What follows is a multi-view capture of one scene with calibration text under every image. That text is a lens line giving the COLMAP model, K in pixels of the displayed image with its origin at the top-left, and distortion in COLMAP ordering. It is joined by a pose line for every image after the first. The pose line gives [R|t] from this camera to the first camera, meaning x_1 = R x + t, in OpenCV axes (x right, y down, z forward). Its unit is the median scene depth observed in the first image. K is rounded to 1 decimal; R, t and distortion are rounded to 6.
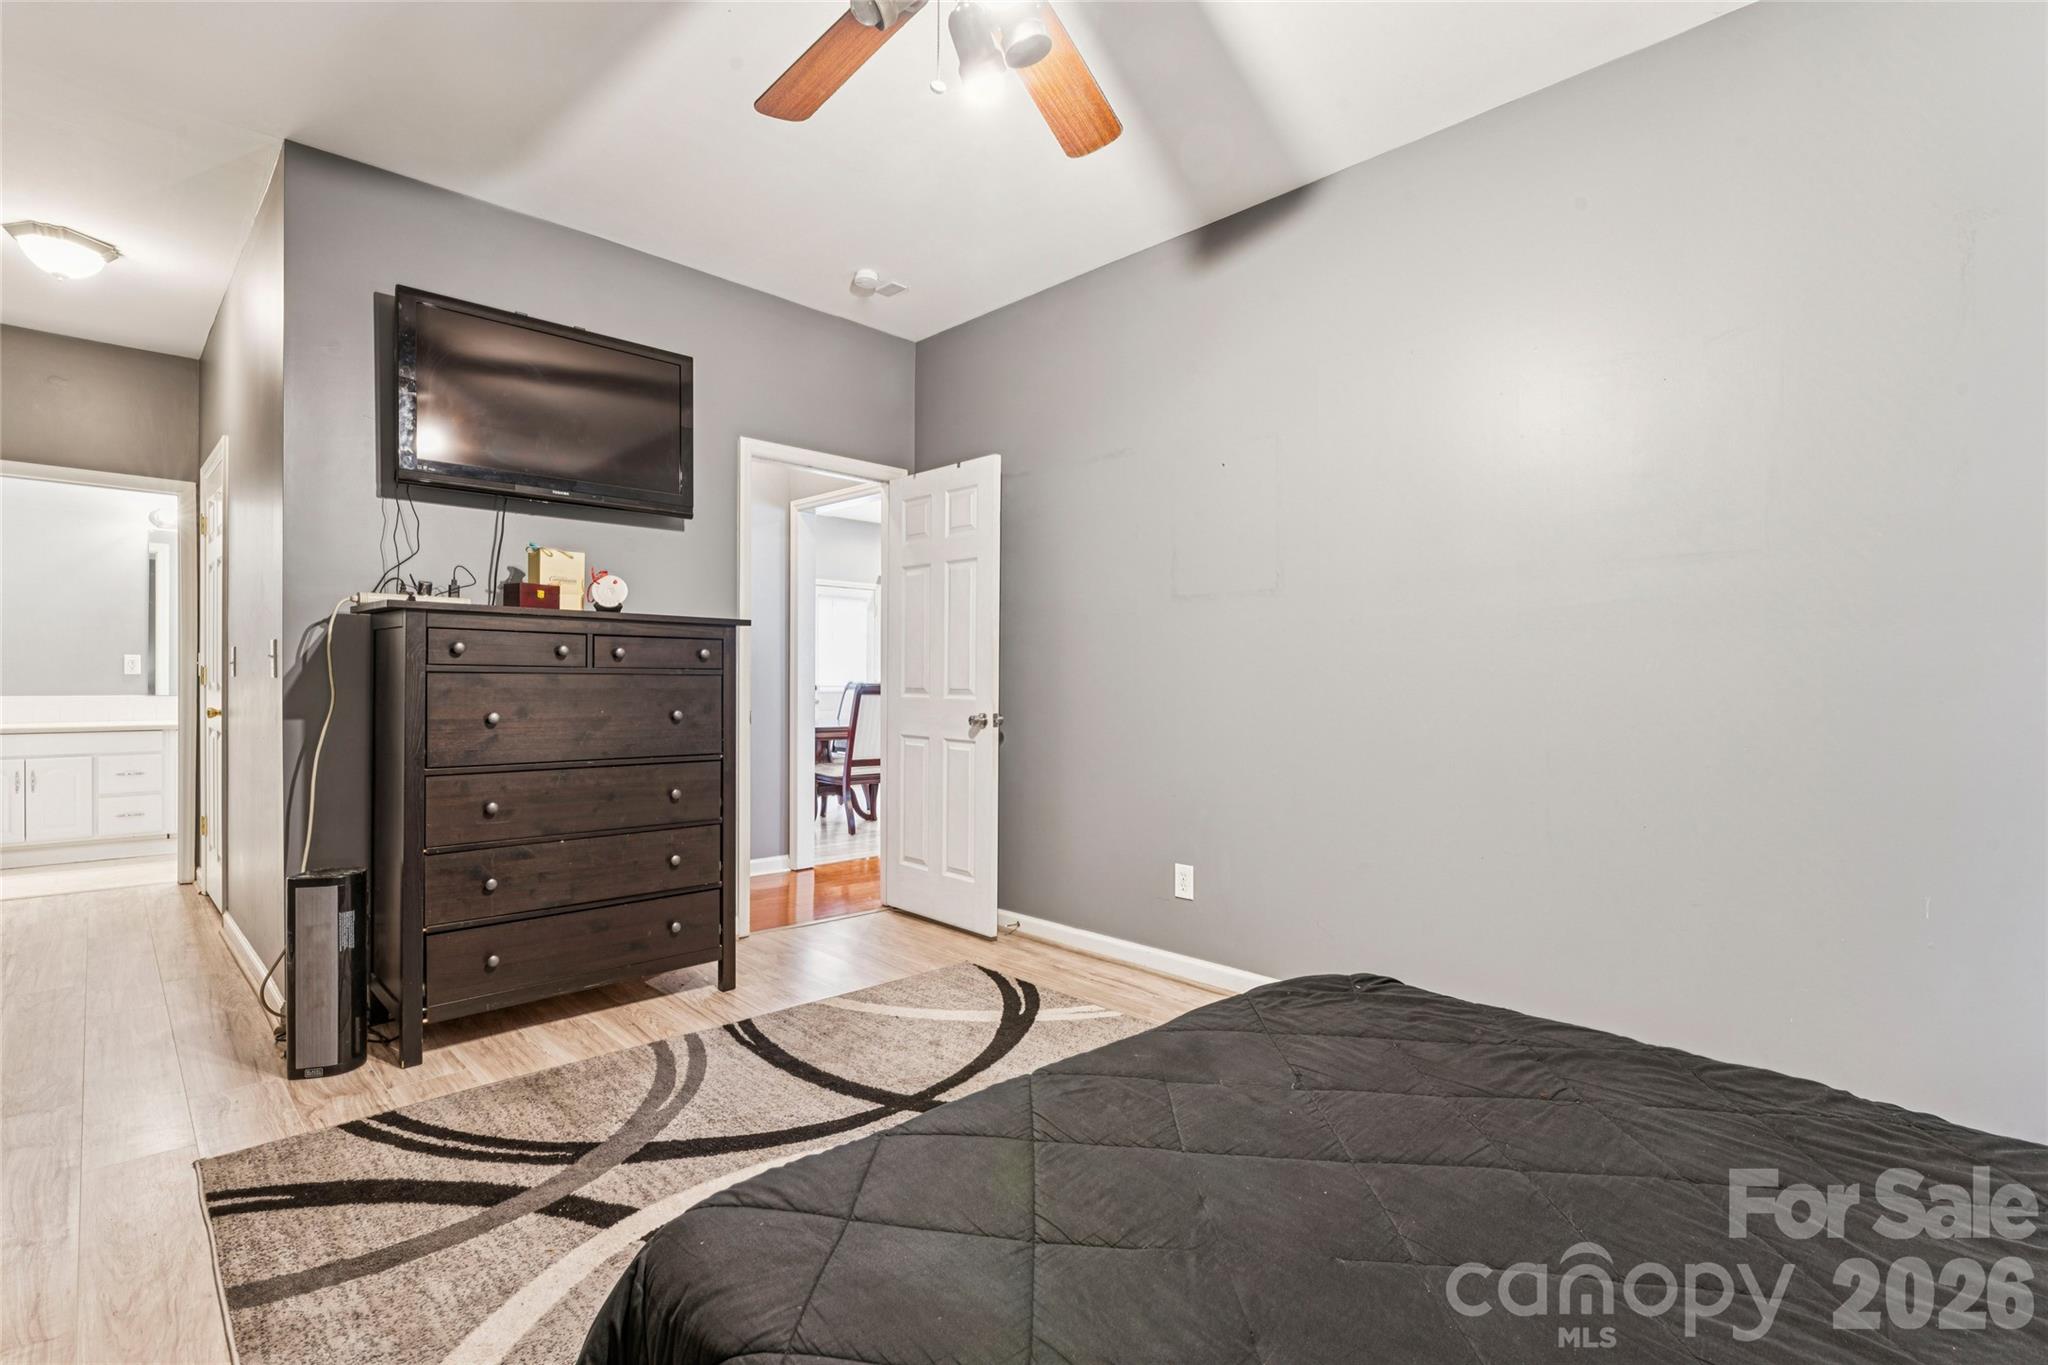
lens RADIAL K [[933.3, 0, 1016.9], [0, 933.3, 683.6], [0, 0, 1]] dist [0.000661, -0.000404]
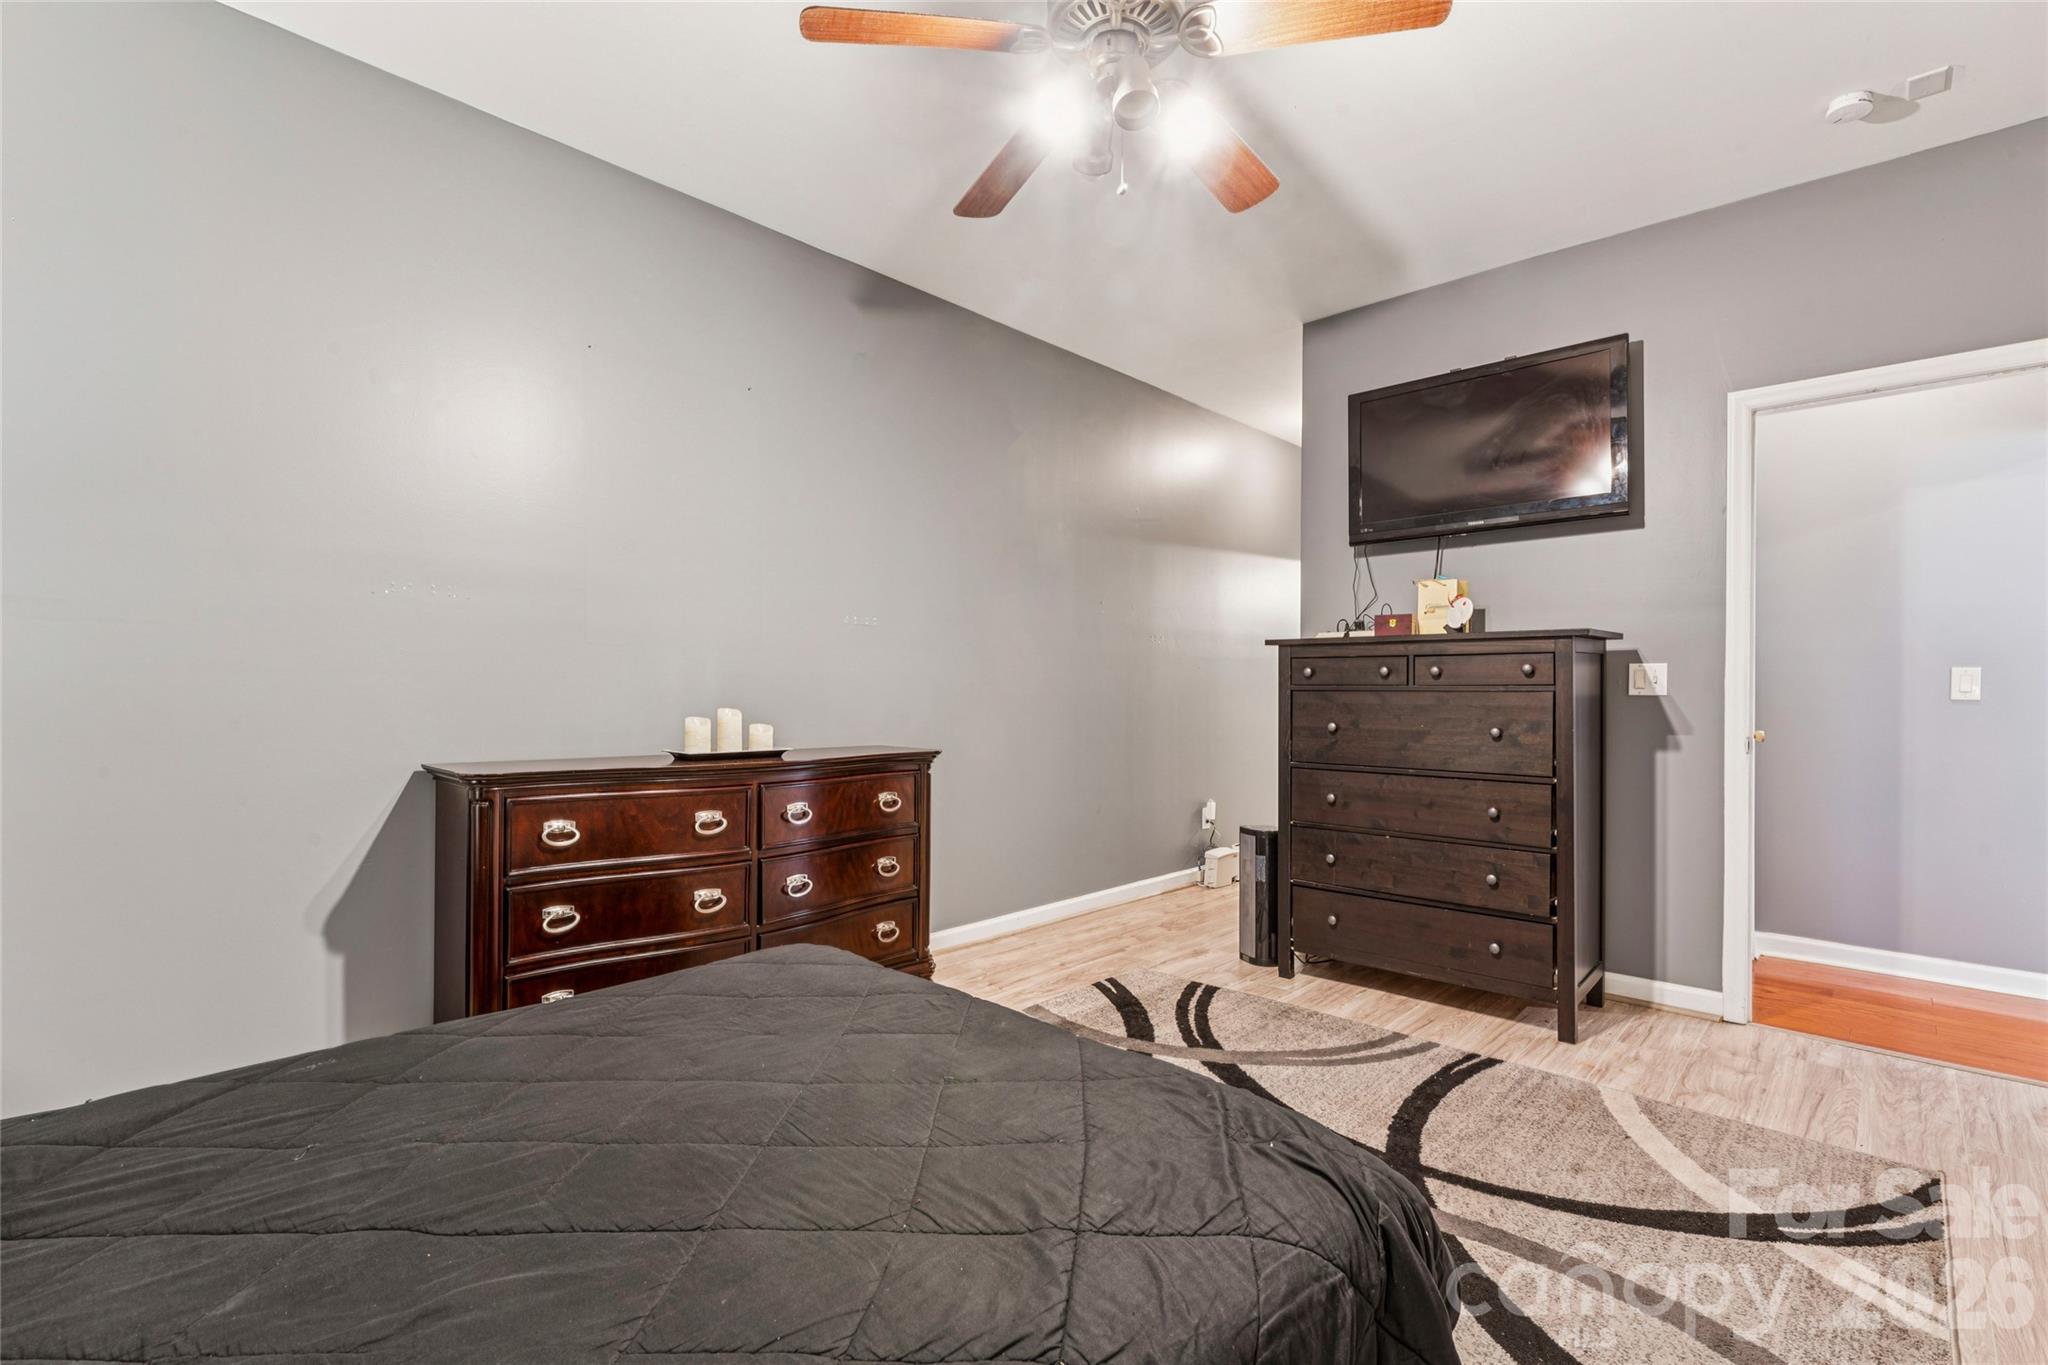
lens RADIAL K [[941.1, 0, 1021.4], [0, 941.1, 693.8], [0, 0, 1]] dist [-0.001981, 0.000179]
pose [[0.056290, -0.004133, -0.998406, 0.657876], [-0.006026, 0.999972, -0.004479, 0.000285], [0.998396, 0.006268, 0.056263, 0.491004]]
